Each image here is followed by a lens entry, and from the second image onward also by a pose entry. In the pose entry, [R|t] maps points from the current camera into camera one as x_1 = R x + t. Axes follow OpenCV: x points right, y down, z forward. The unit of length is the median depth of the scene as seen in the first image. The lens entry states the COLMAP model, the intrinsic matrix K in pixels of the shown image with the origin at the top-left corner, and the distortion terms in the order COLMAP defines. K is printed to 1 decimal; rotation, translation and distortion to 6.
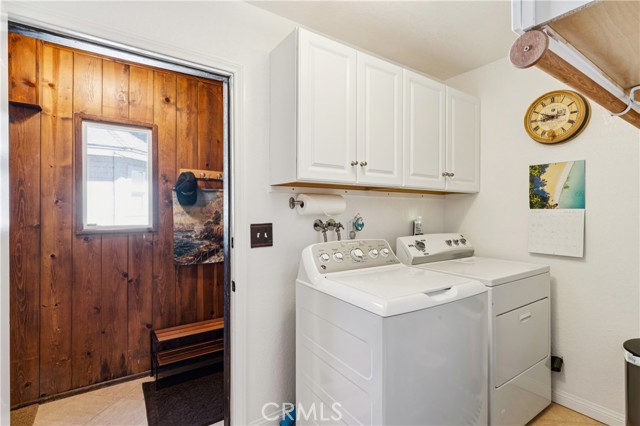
lens RADIAL K [[314.5, 0, 321.4], [0, 314.5, 210.4], [0, 0, 1]] dist [-0.000509, 0.001339]
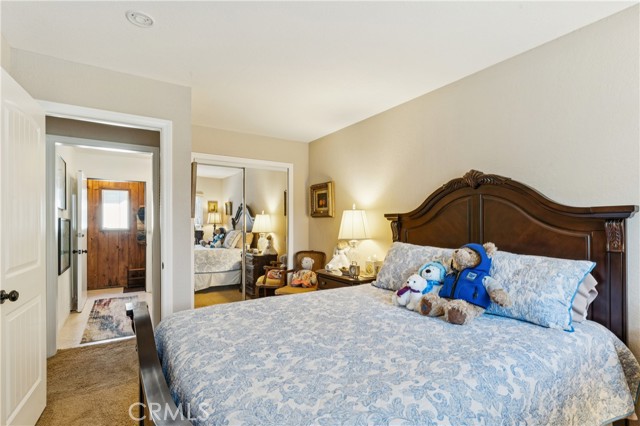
lens RADIAL K [[314.5, 0, 321.1], [0, 314.5, 219.9], [0, 0, 1]] dist [-0.000509, 0.001339]
pose [[0.999782, -0.001797, -0.020813, 1.100924], [0.001698, 0.999987, -0.004750, -0.004506], [0.020821, 0.004714, 0.999772, -1.549732]]
